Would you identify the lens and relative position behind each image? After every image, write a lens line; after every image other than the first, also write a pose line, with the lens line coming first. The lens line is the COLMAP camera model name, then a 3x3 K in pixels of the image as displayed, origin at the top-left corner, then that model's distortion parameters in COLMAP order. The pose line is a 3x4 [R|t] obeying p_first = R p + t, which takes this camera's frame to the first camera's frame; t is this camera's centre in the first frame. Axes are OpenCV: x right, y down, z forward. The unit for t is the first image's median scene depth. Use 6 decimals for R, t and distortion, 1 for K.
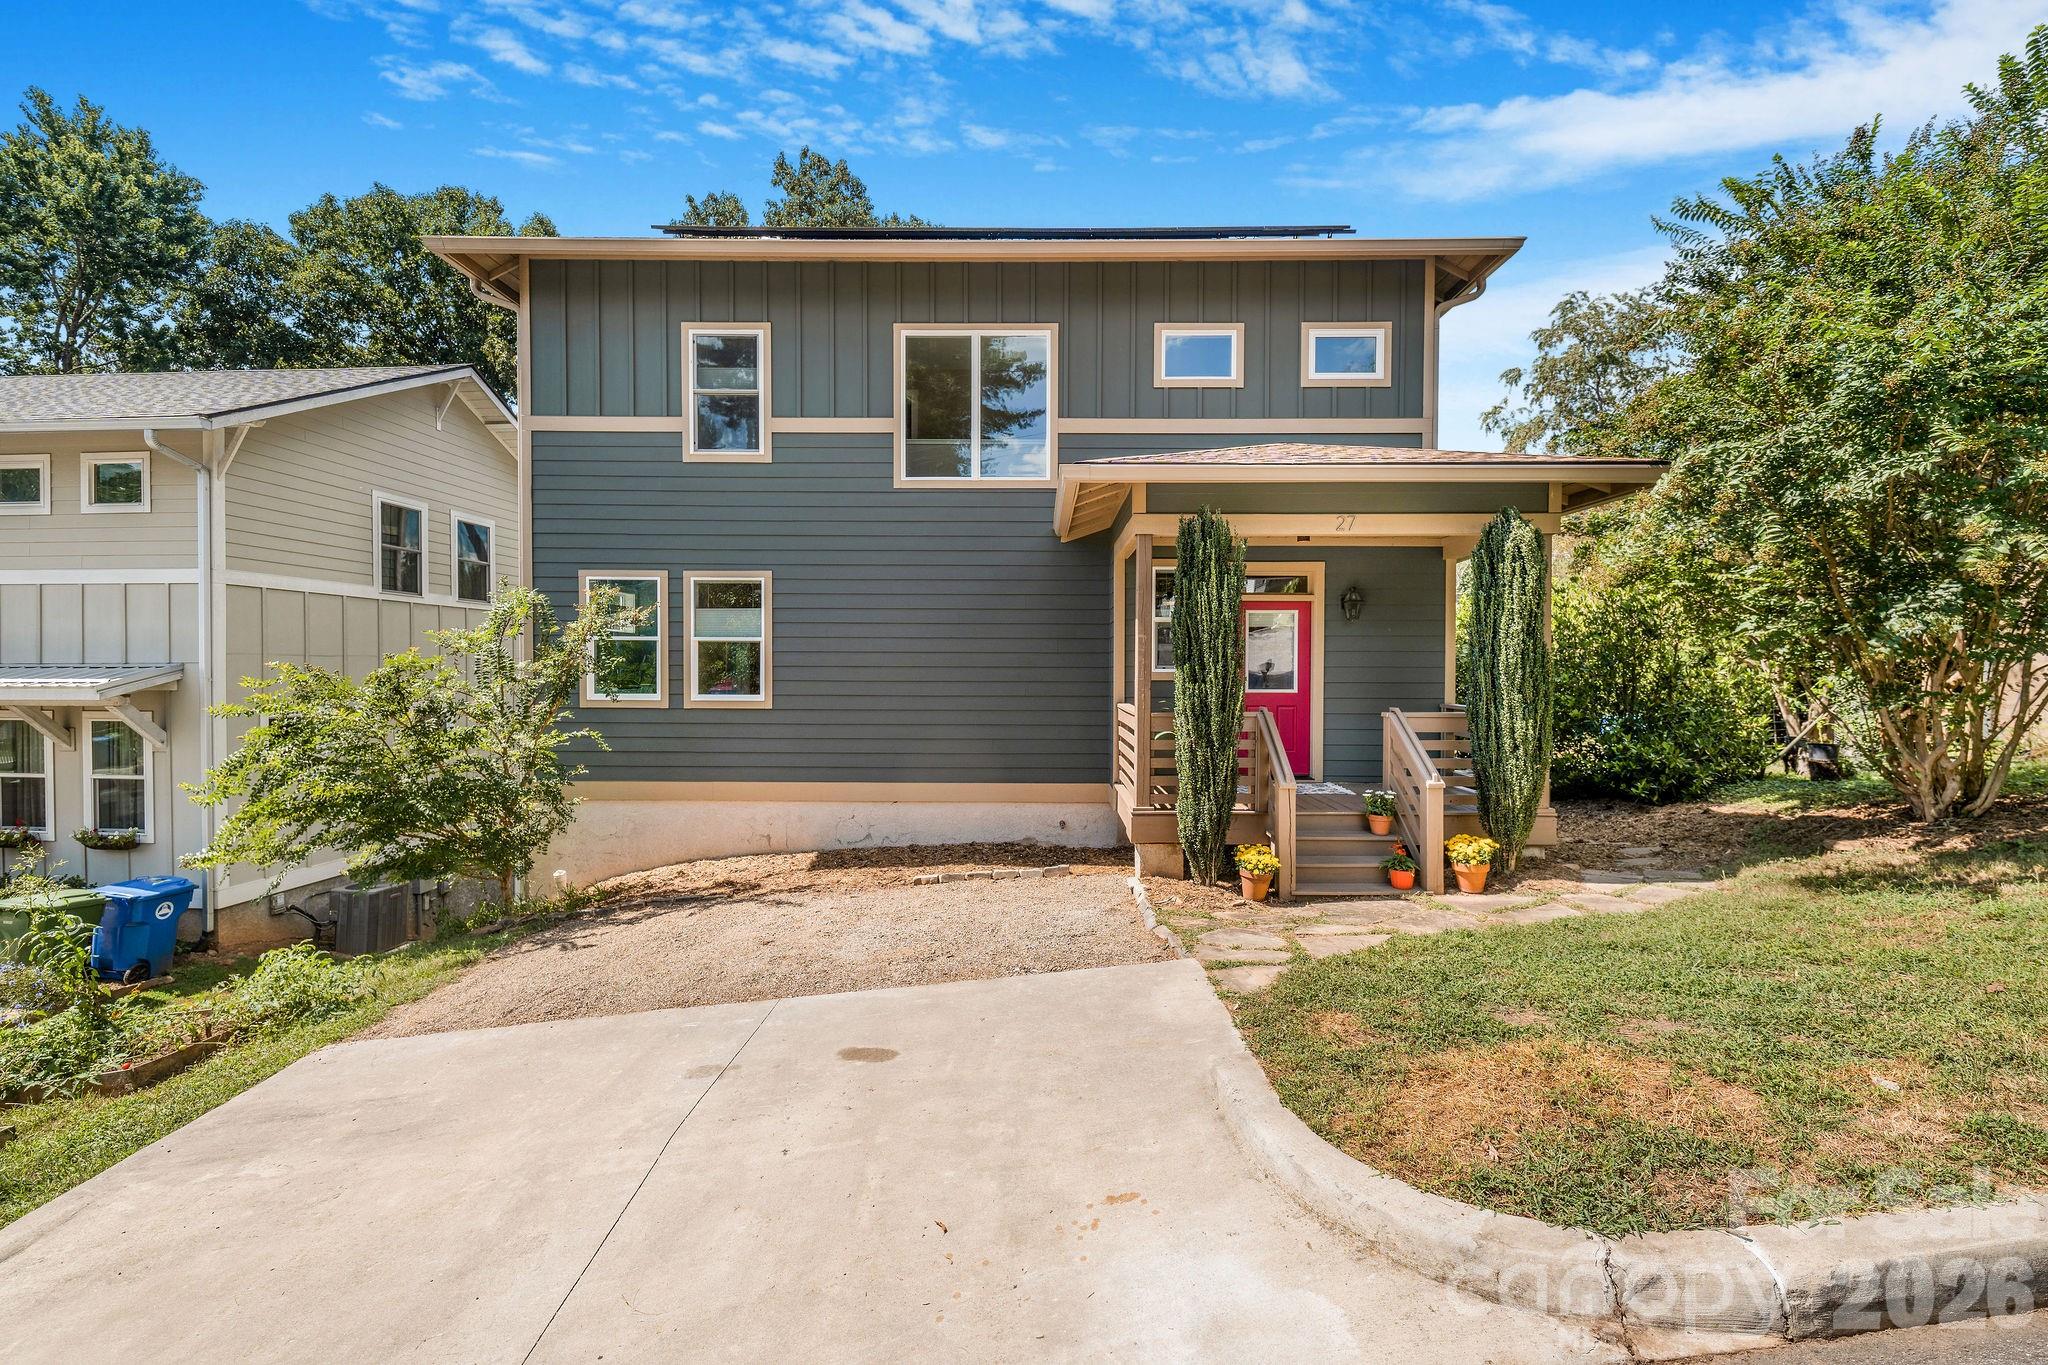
lens RADIAL K [[823.9, 0, 1030.3], [0, 823.9, 653.7], [0, 0, 1]] dist [0.019019, -0.009529]
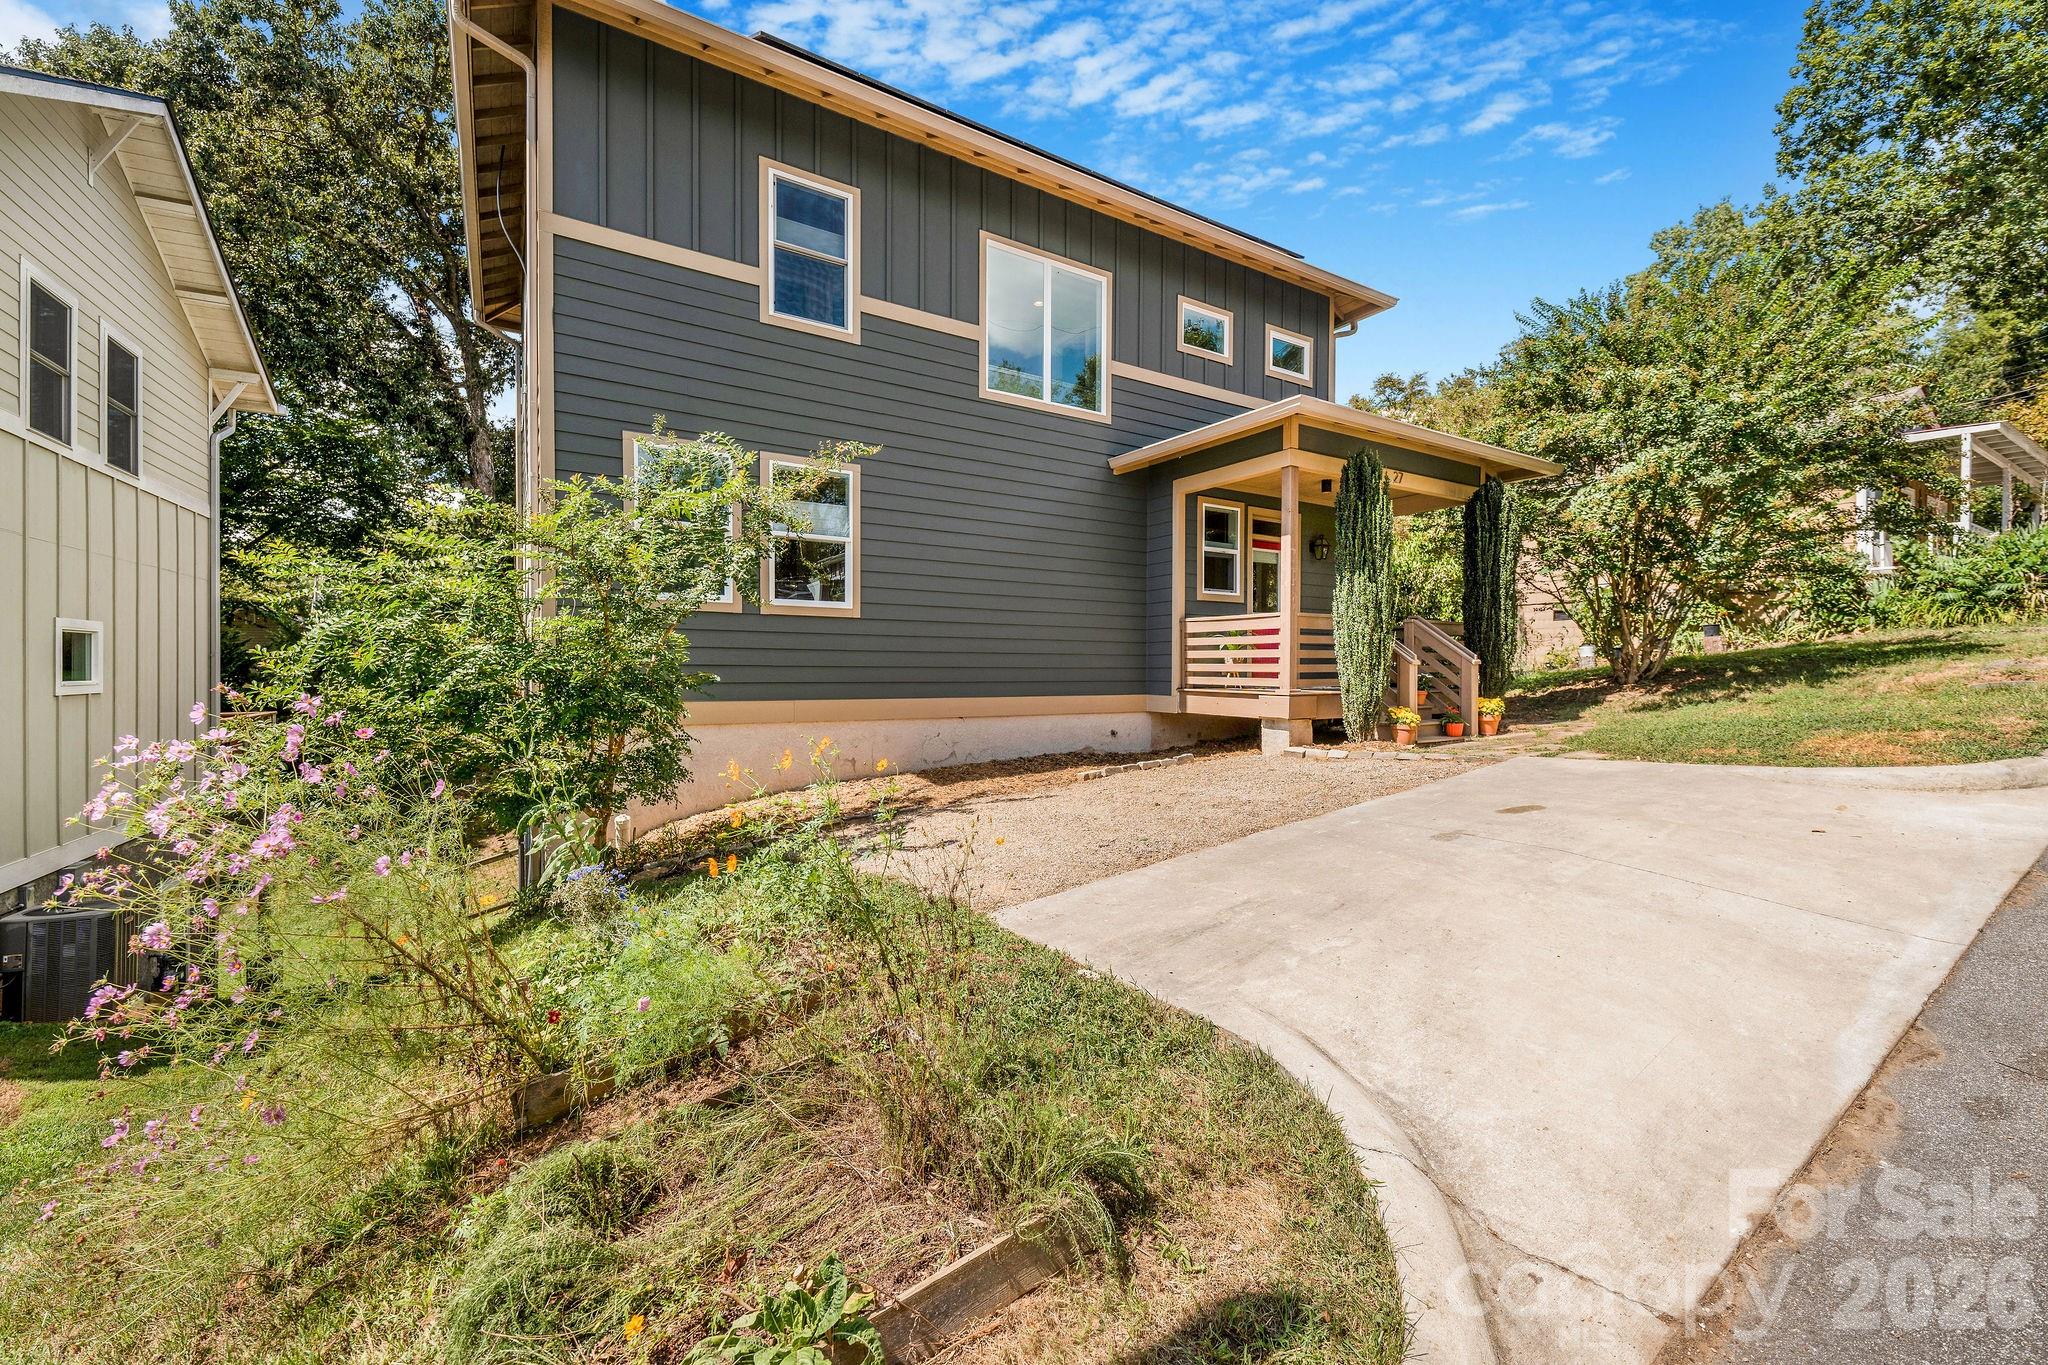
lens RADIAL K [[823.9, 0, 1030.3], [0, 823.9, 653.7], [0, 0, 1]] dist [0.019019, -0.009529]
pose [[0.841098, 0.011400, 0.540762, -0.640644], [-0.009296, 0.999935, -0.006621, 0.109522], [-0.540803, 0.000542, 0.841149, 0.141750]]
